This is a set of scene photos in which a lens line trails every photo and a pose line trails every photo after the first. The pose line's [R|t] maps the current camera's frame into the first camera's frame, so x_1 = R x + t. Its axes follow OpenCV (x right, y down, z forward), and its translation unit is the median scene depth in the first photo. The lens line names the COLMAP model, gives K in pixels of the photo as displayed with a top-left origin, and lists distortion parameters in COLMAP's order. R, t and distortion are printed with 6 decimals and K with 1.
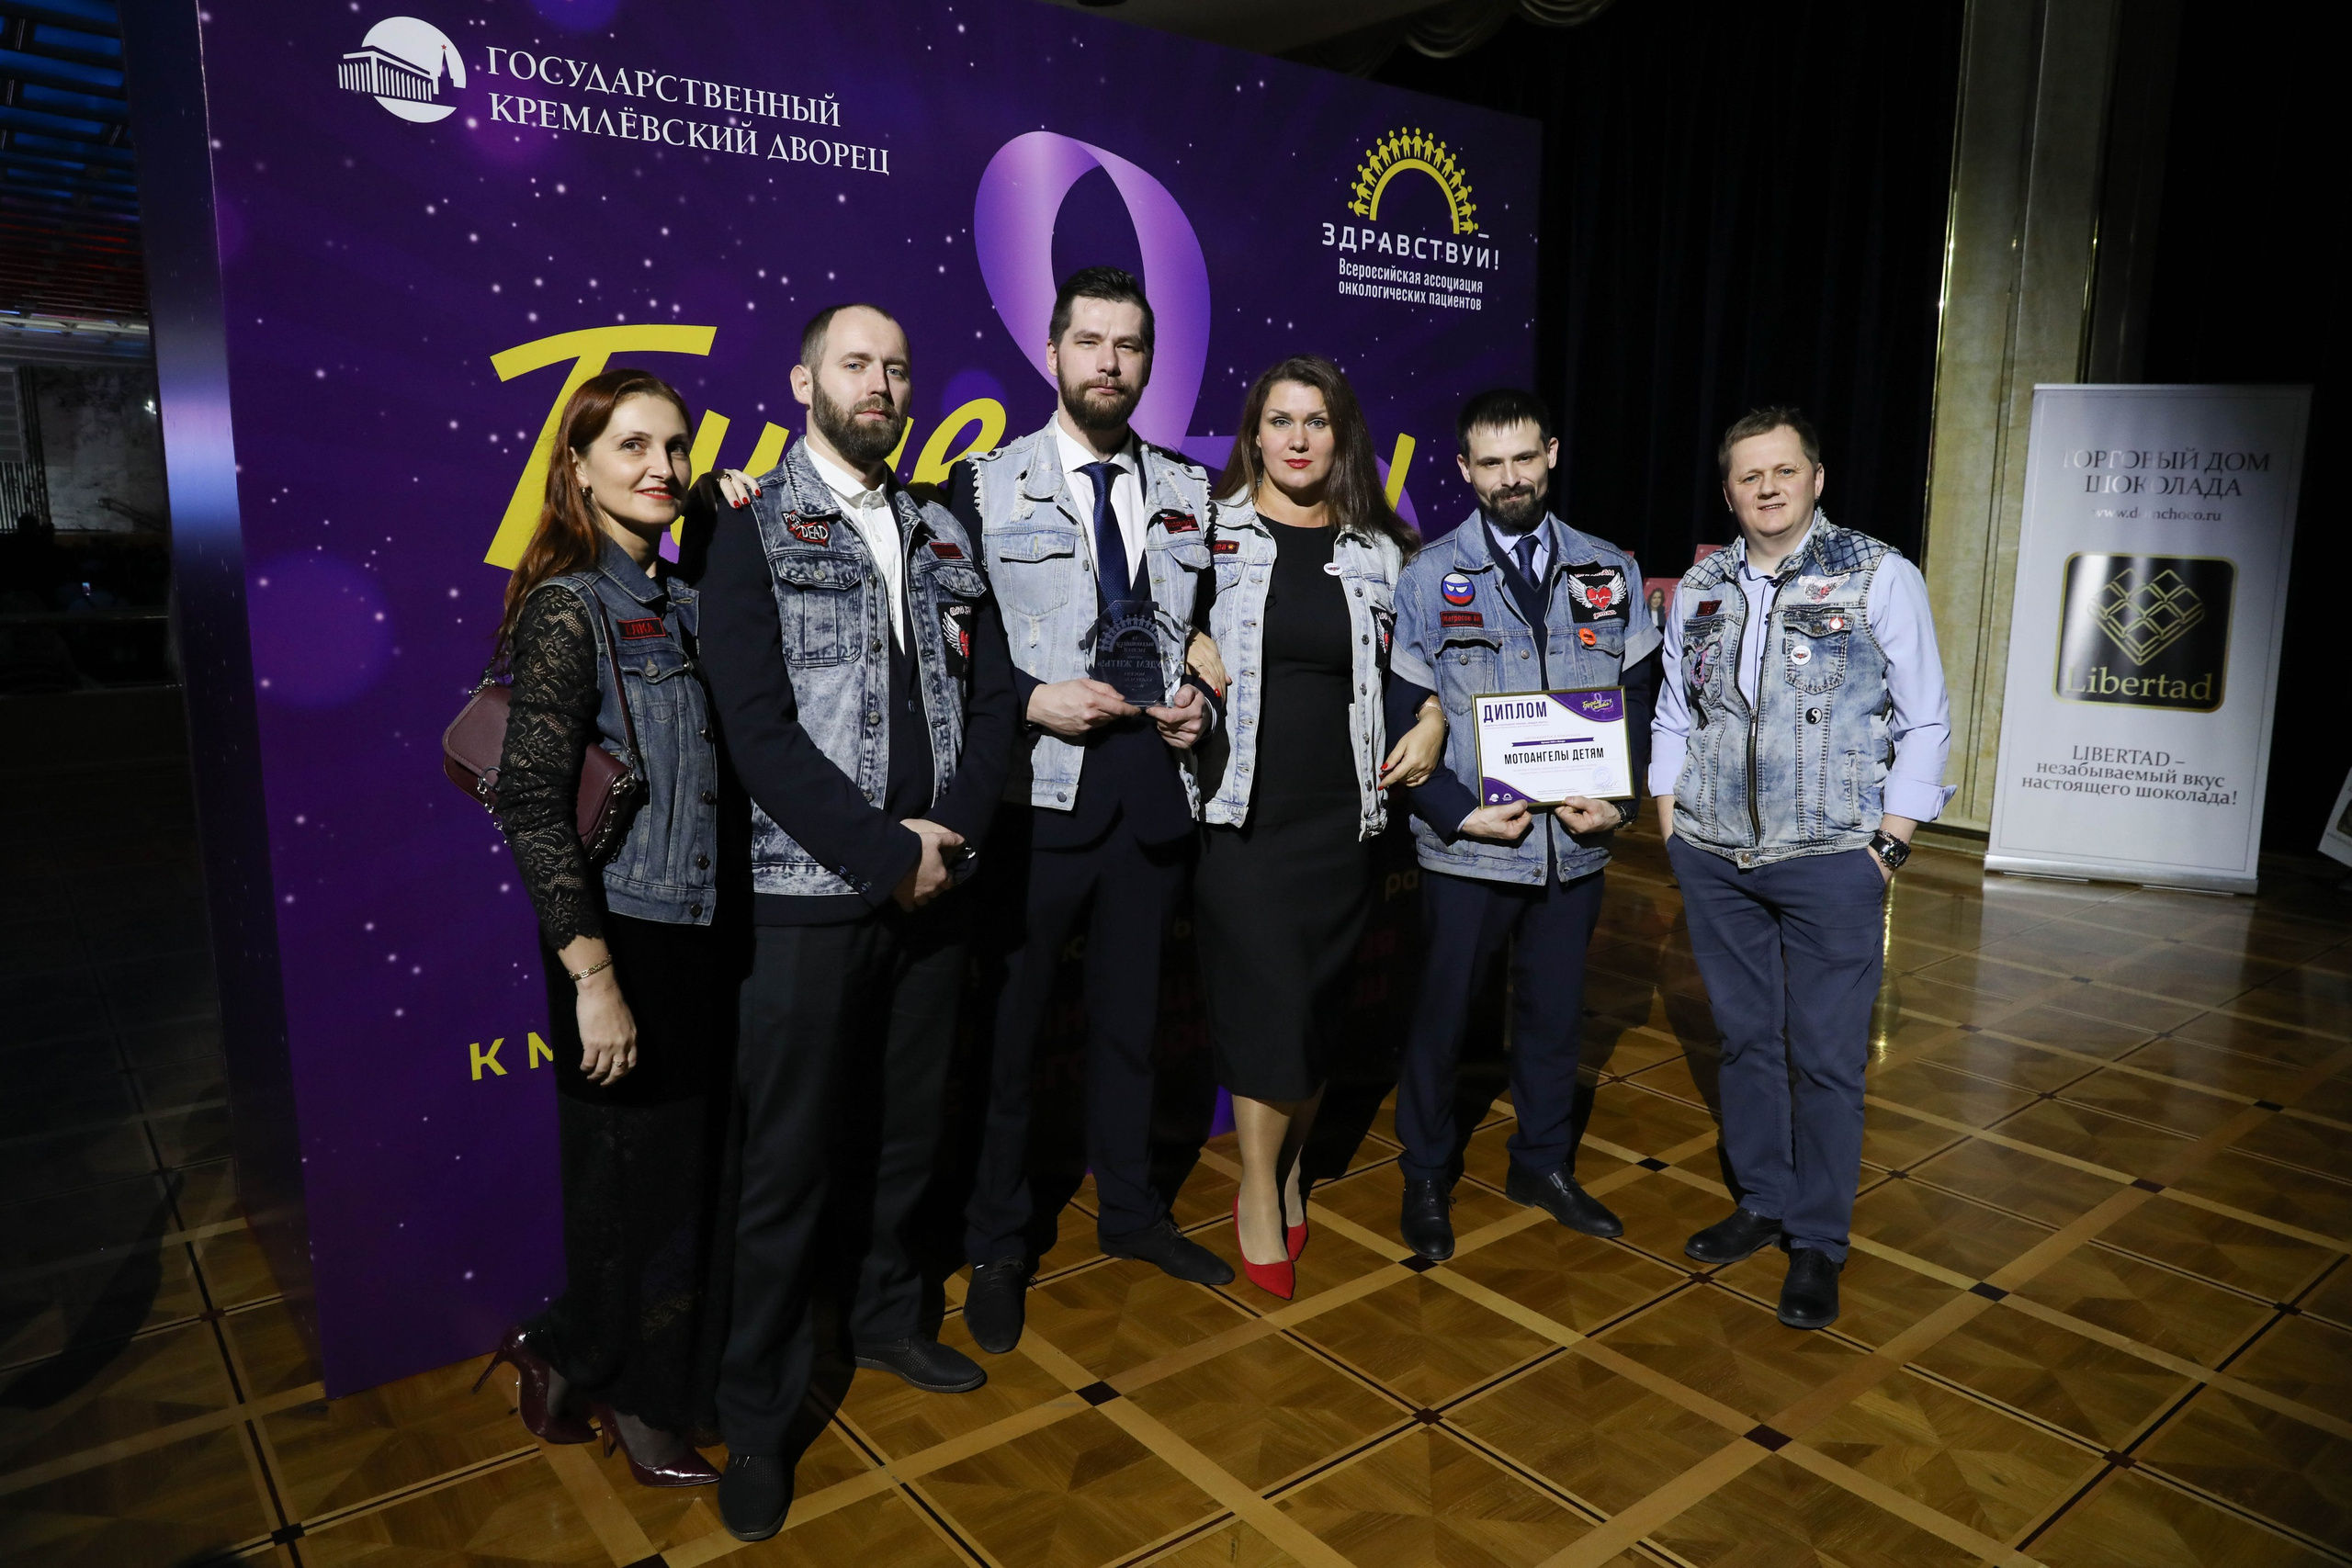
lens RADIAL K [[1612.6, 0, 1178.8], [0, 1612.6, 786.4], [0, 0, 1]] dist [-0.112643, 0.094432]
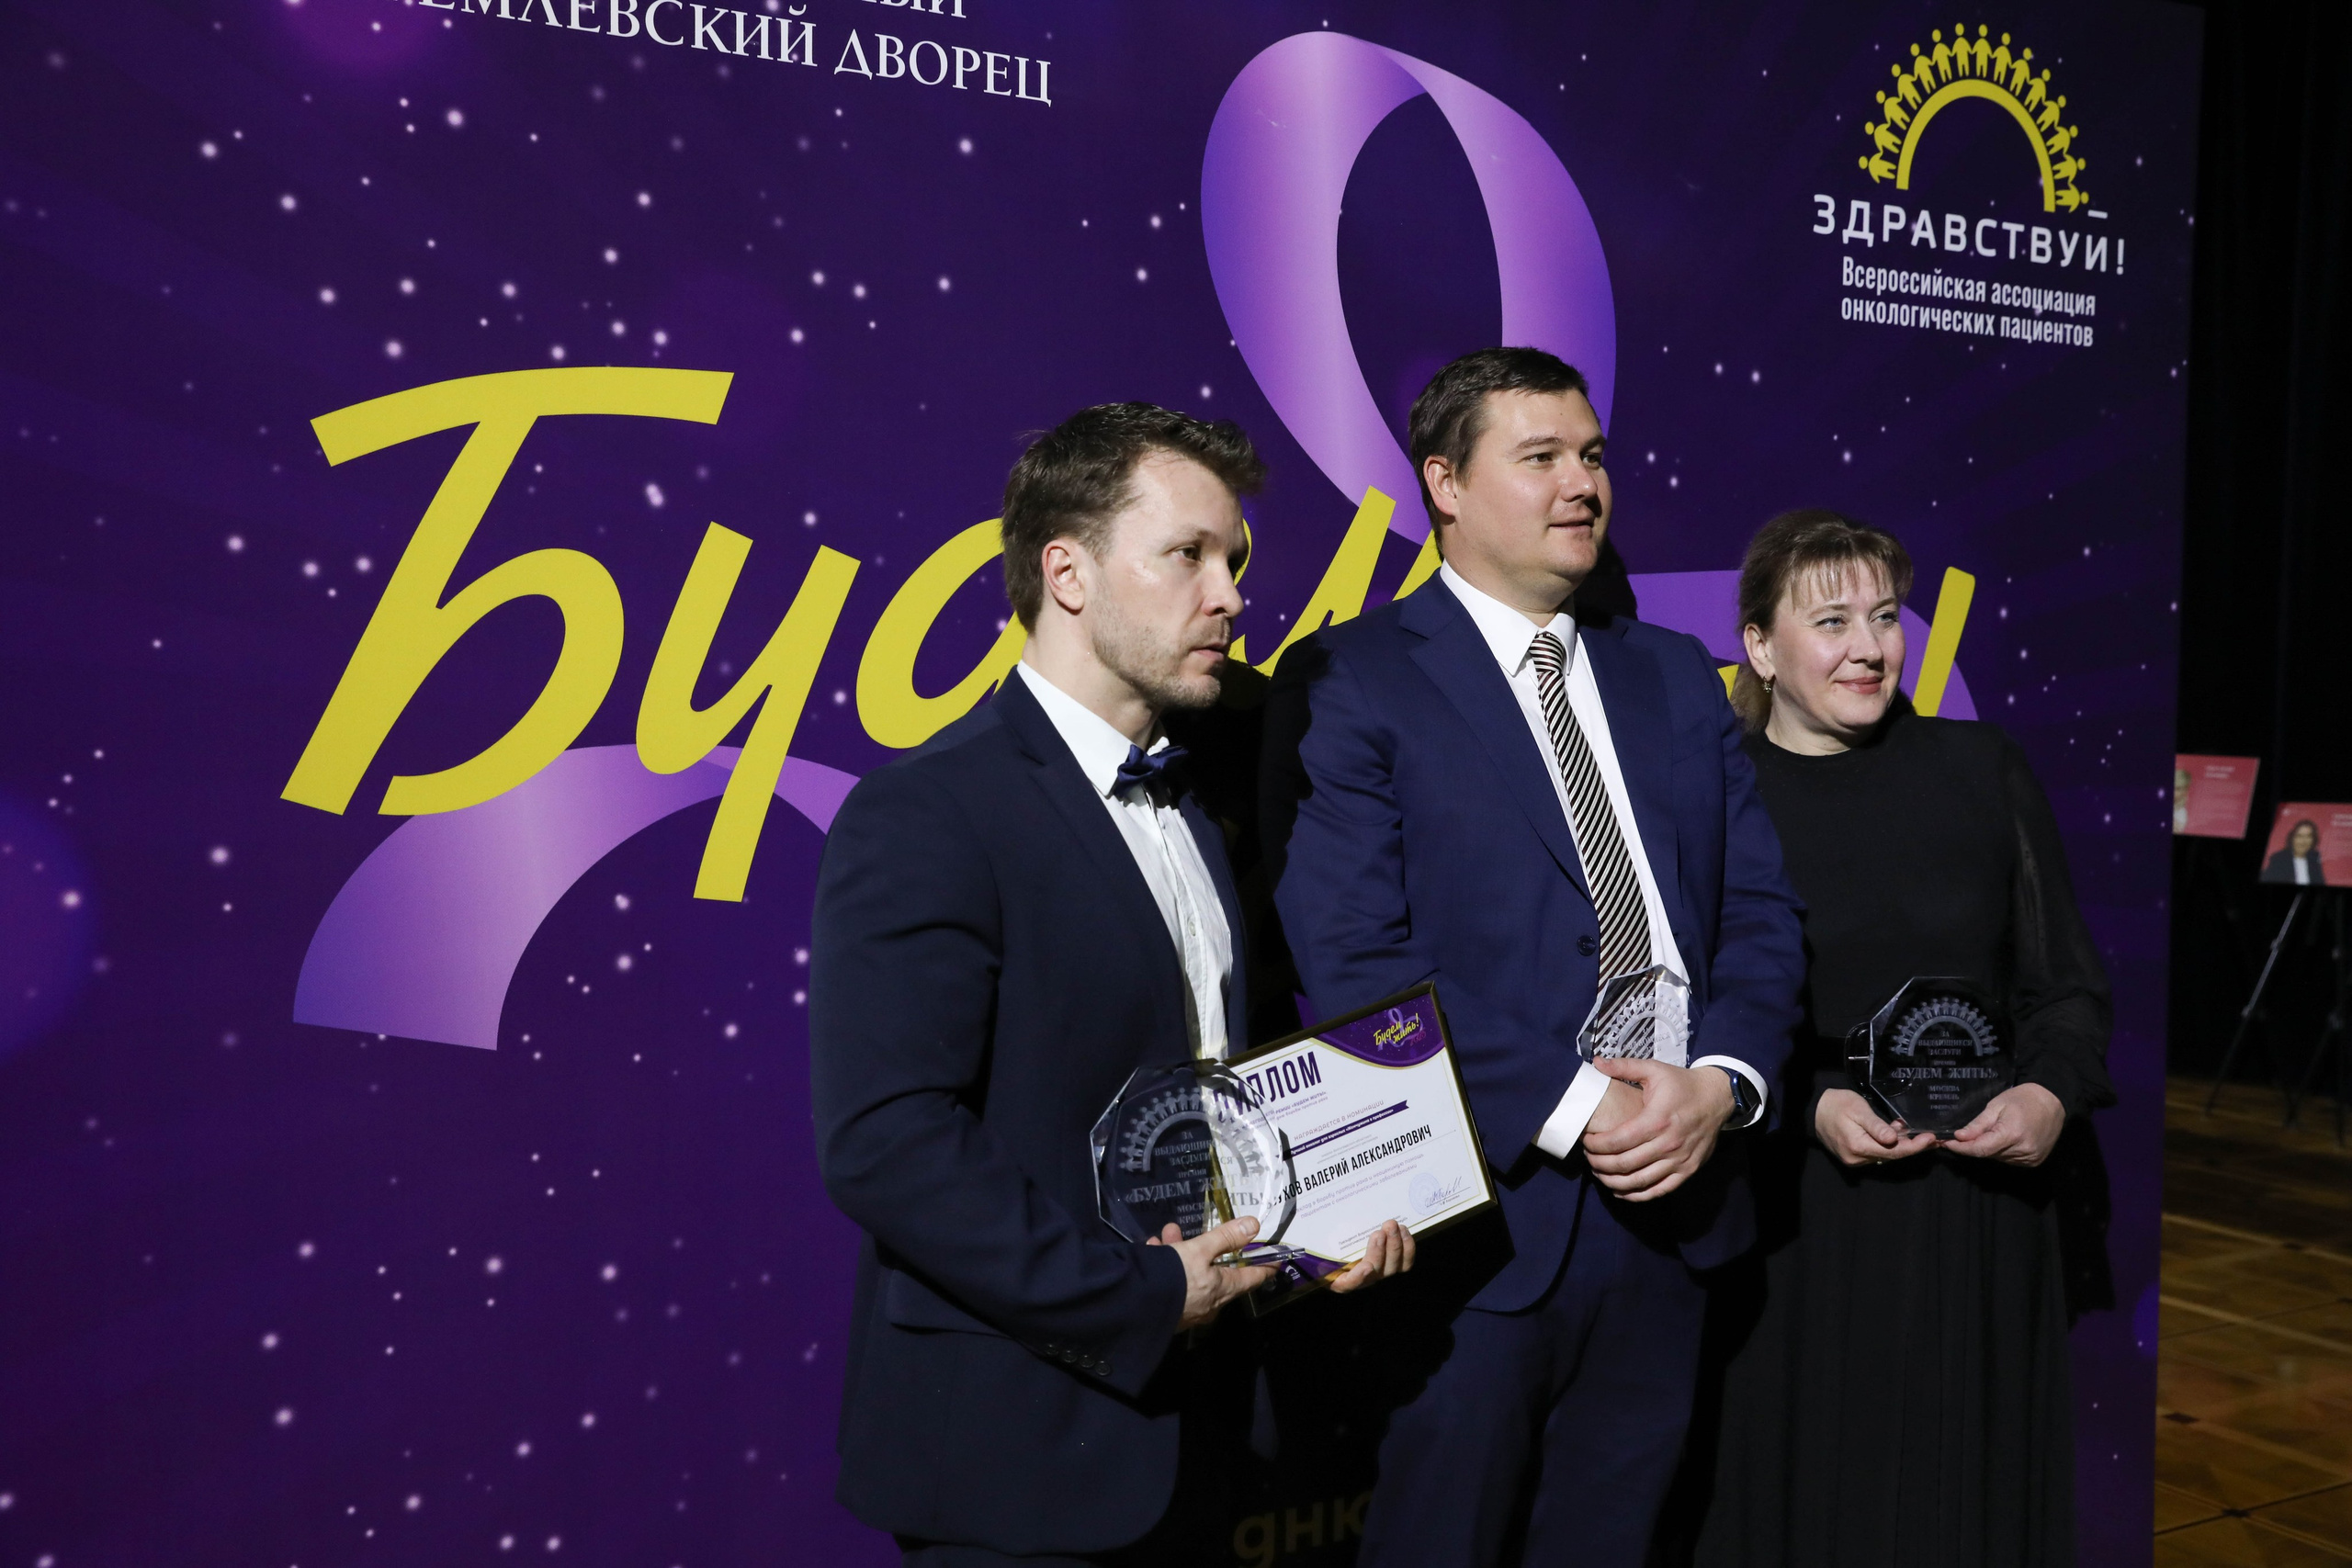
lens RADIAL K [[2397.5, 0, 1175.9], [0, 2397.5, 784.6], [0, 0, 1]] dist [-0.014715, 0.127756]
pose [[0.993200, 0.008426, -0.116116, -0.042352], [-0.023134, 0.991773, -0.125905, -0.047906], [0.114099, 0.127735, 0.985223, 0.220128]]
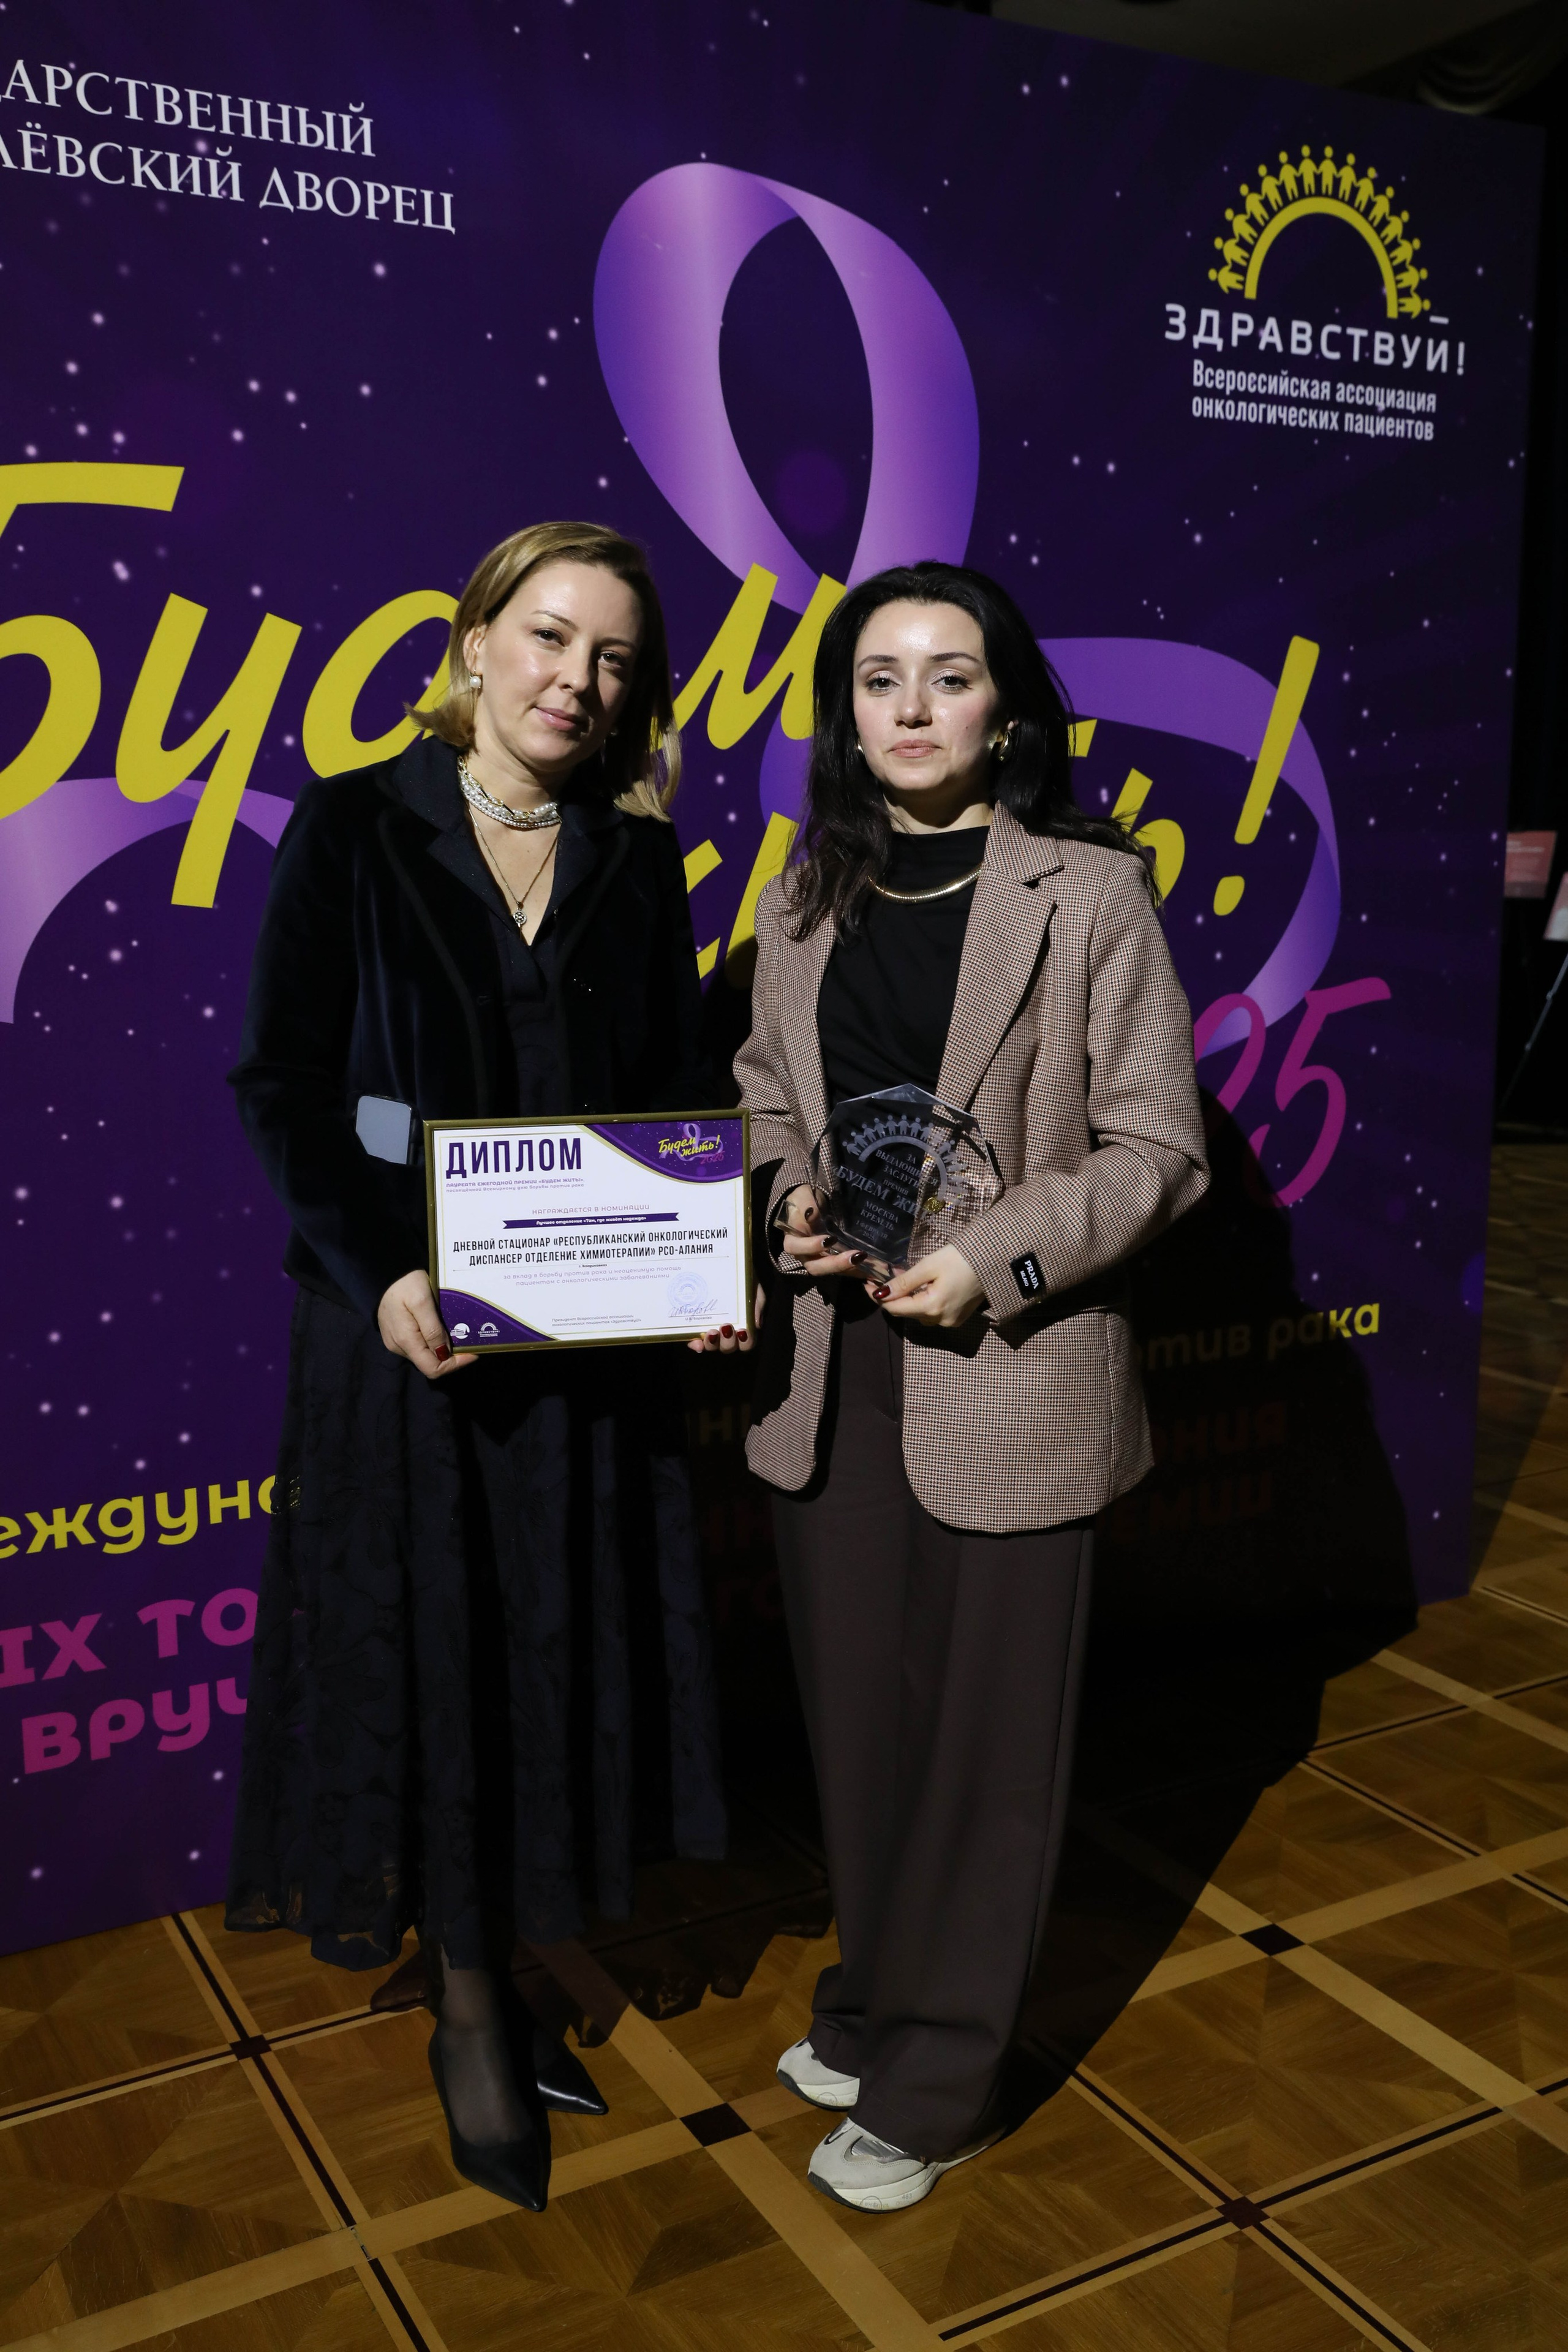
lens RADIAL K [[2186.5, 0, 783.5], [0, 2186.5, 1182.9], [0, 0, 1]] dist [-0.039525, 0.115701]
pose [[0.987710, 0.013391, -0.155720, 0.102926], [-0.014764, 0.999862, -0.007668, 0.013402], [0.155596, 0.009873, 0.987771, 0.140197]]
